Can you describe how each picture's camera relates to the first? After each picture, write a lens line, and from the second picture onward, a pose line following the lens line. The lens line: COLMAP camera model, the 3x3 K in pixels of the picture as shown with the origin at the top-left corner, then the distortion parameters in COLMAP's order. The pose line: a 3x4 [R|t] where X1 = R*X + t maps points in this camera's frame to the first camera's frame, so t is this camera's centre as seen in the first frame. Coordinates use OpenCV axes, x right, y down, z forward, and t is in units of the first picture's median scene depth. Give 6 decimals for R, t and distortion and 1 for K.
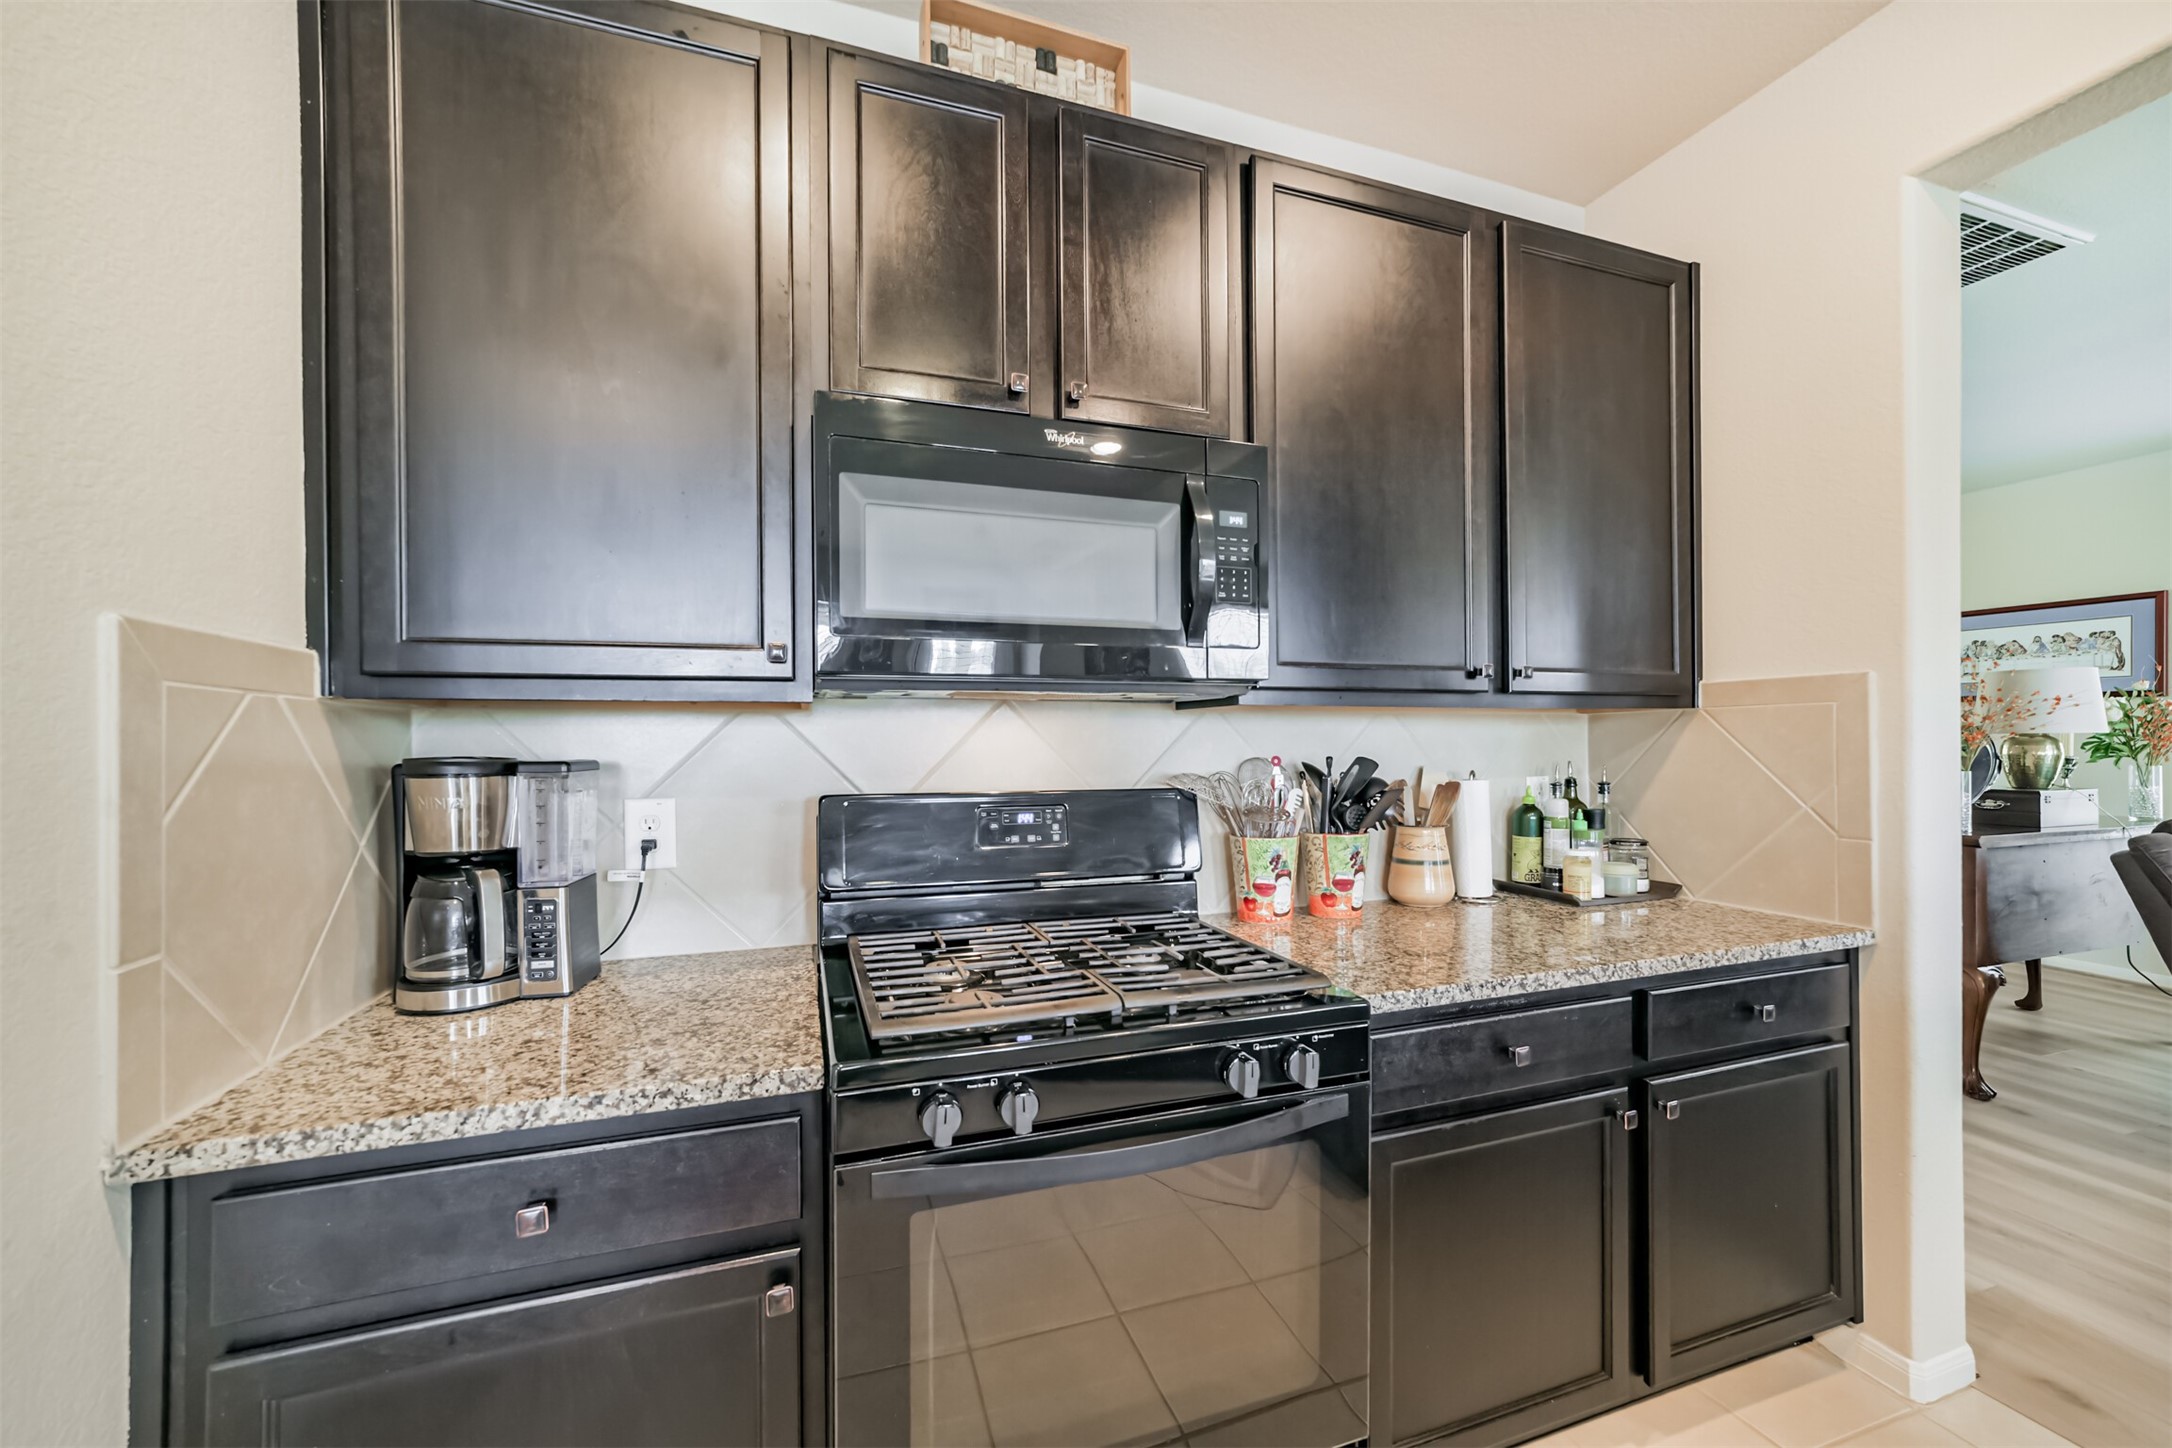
lens RADIAL K [[836.9, 0, 1091.5], [0, 836.9, 739.4], [0, 0, 1]] dist [-0.018510, 0.010247]
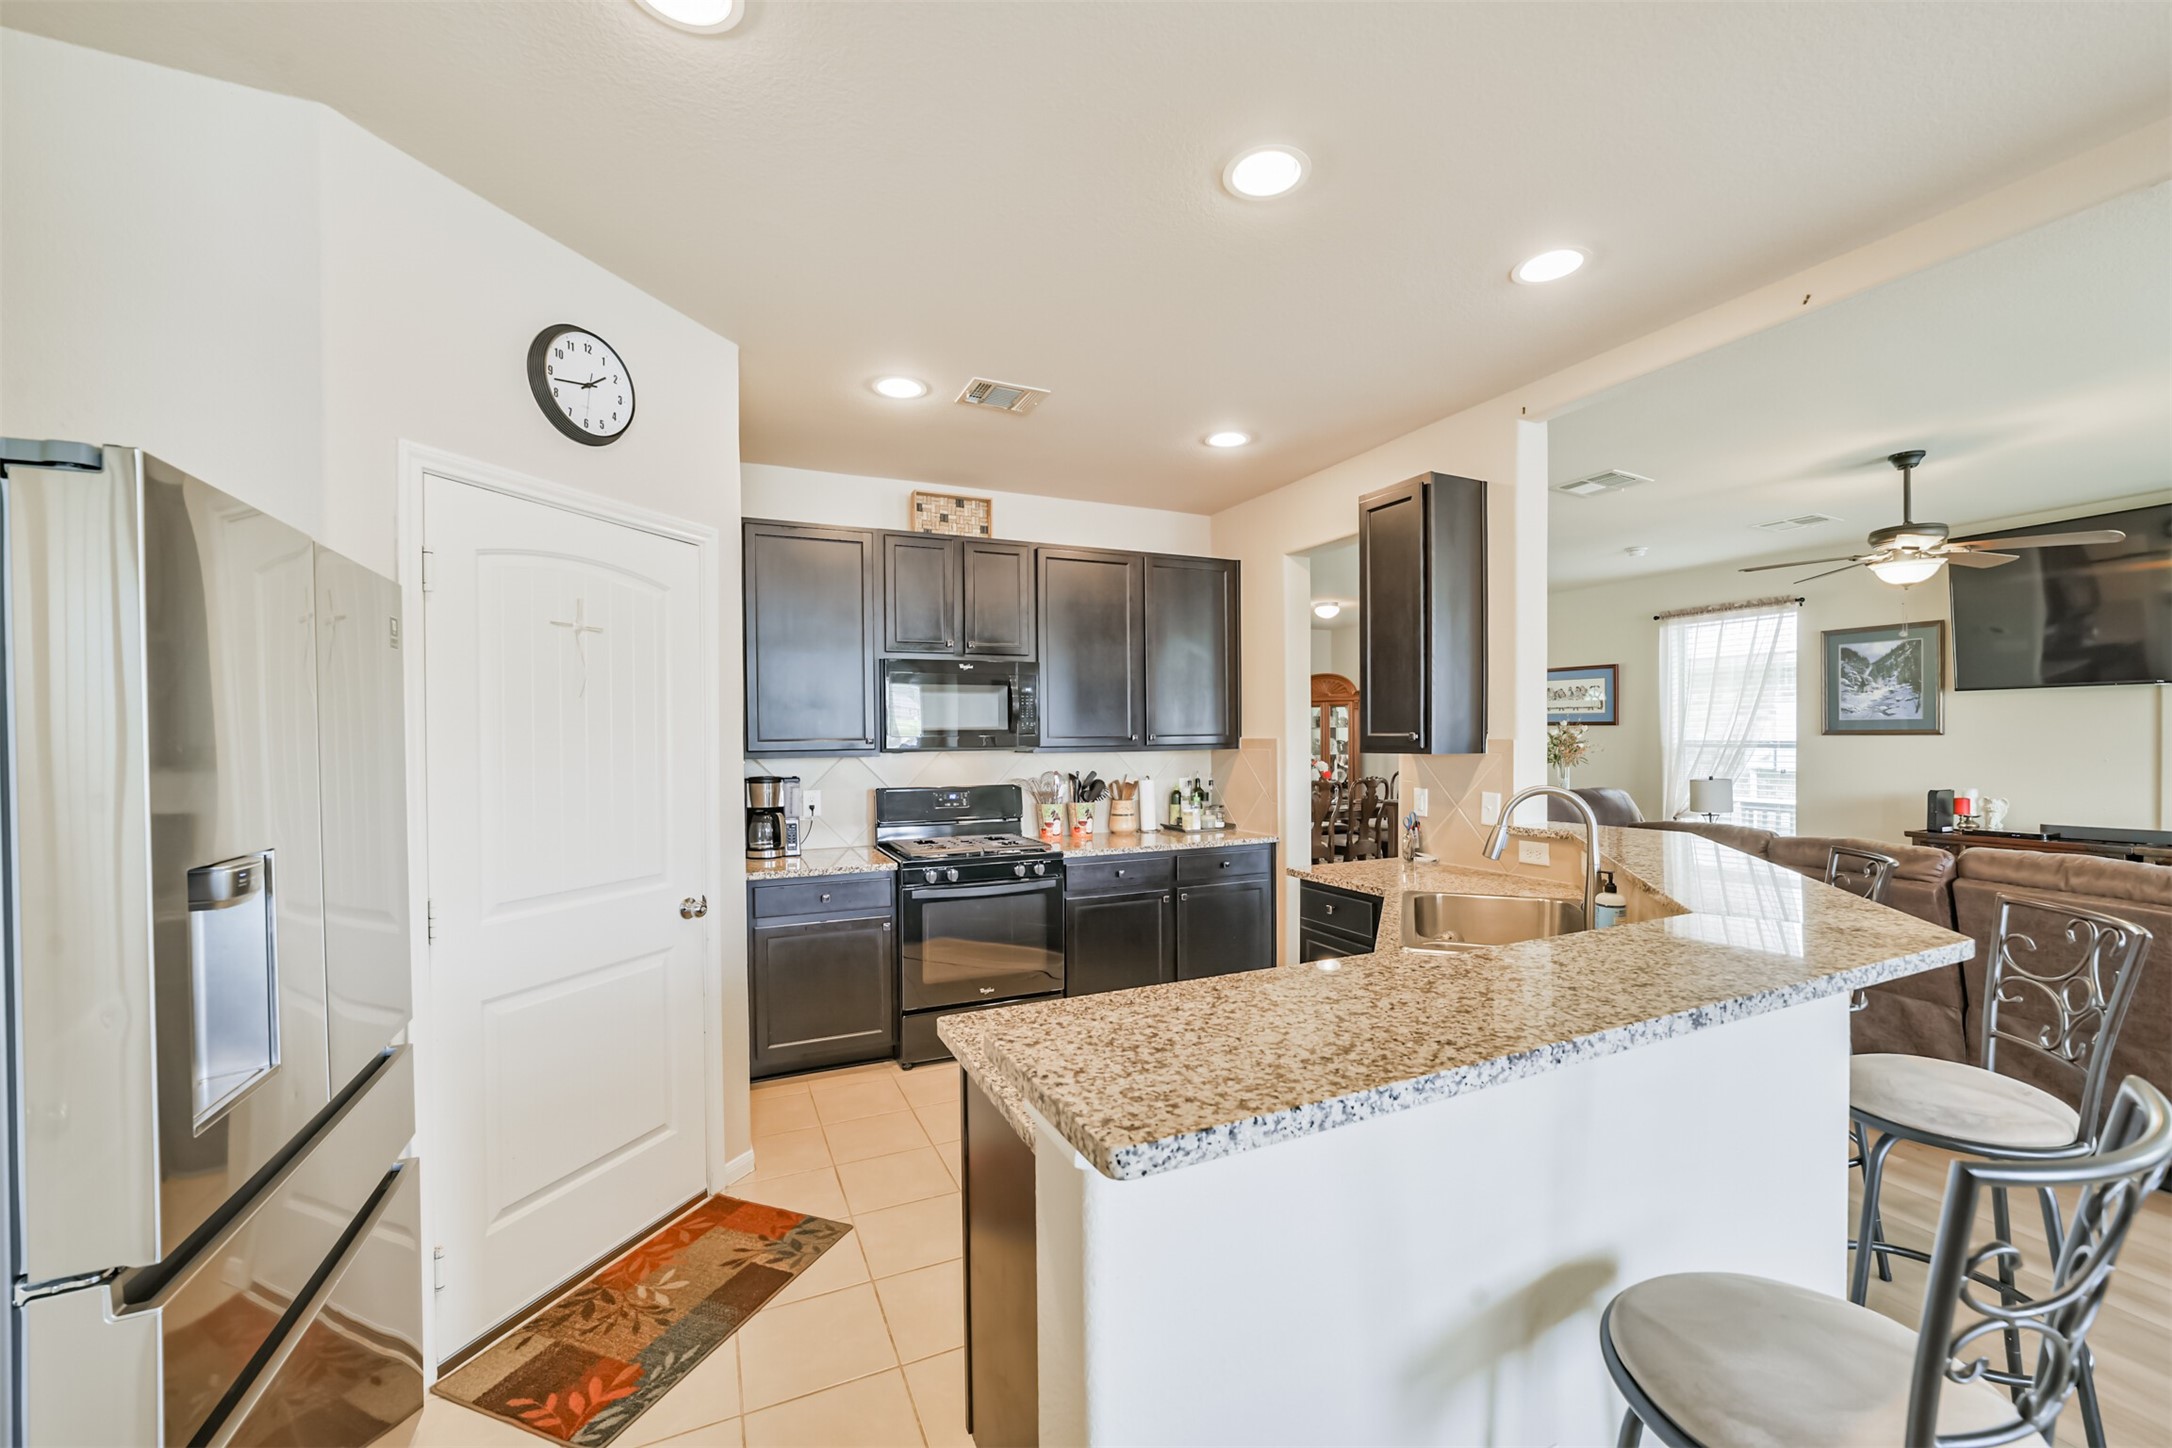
lens RADIAL K [[849.8, 0, 1089.5], [0, 849.8, 750.9], [0, 0, 1]] dist [-0.024912, 0.010563]
pose [[0.995619, -0.004169, 0.093406, 0.087832], [0.002078, 0.999745, 0.022476, -0.094509], [-0.093476, -0.022183, 0.995374, -1.485043]]
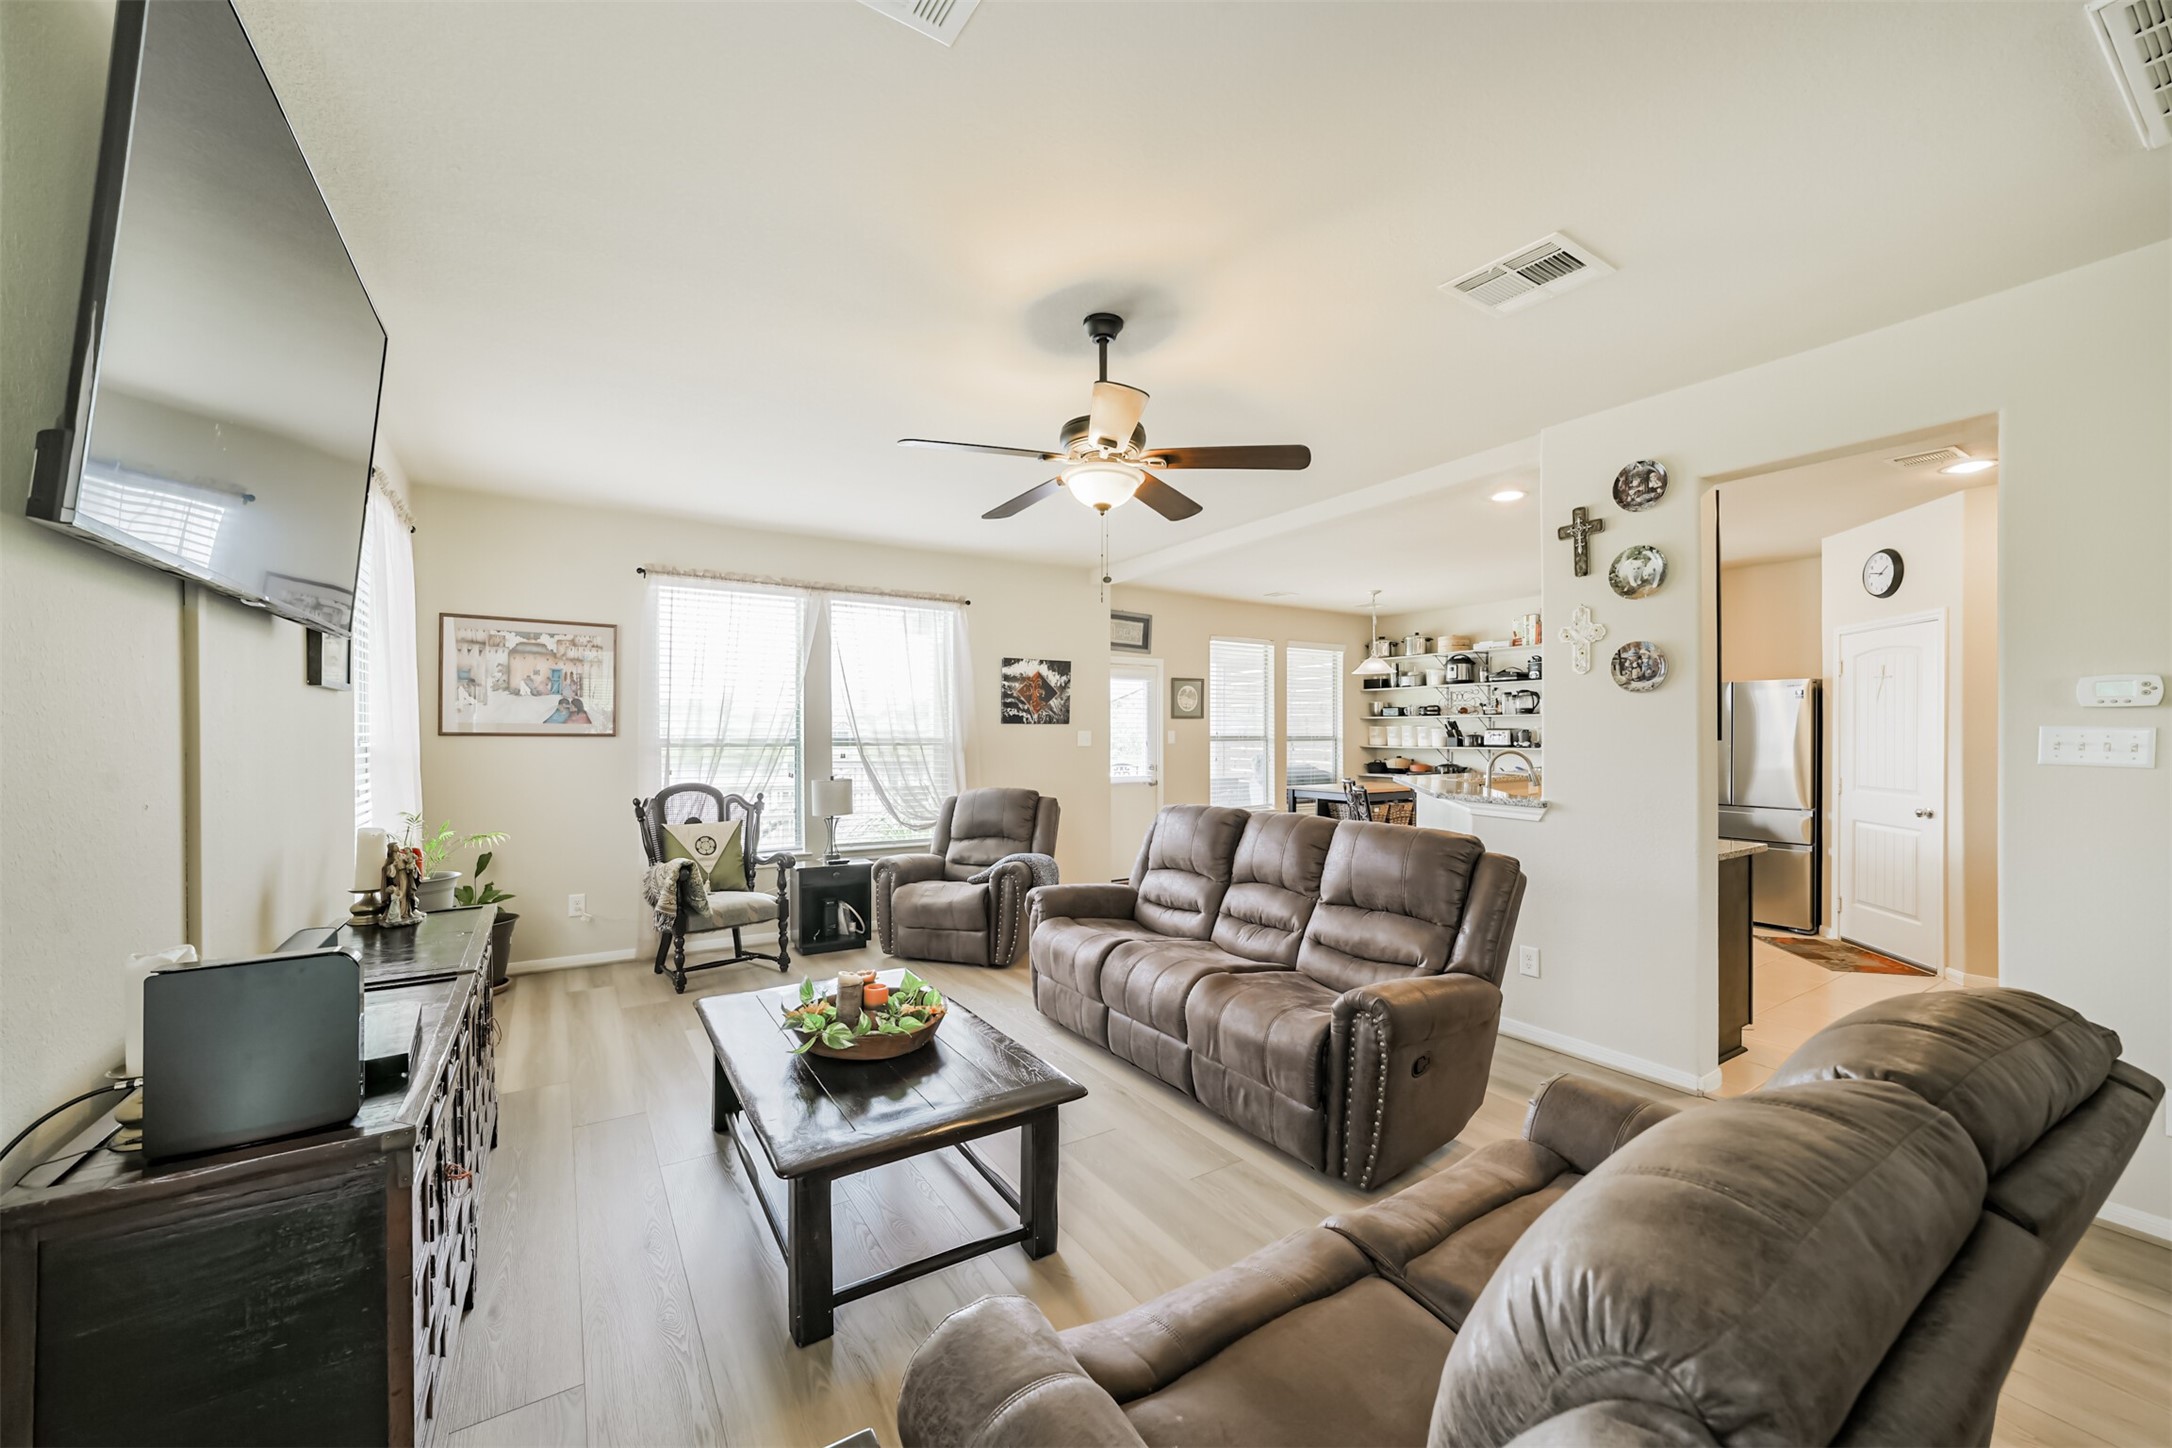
lens RADIAL K [[836.9, 0, 1091.5], [0, 836.9, 739.4], [0, 0, 1]] dist [-0.018510, 0.010247]
pose [[-0.973060, 0.007443, -0.230432, 2.757234], [0.006397, 0.999966, 0.005284, -0.066027], [0.230463, 0.003668, -0.973074, 1.922743]]
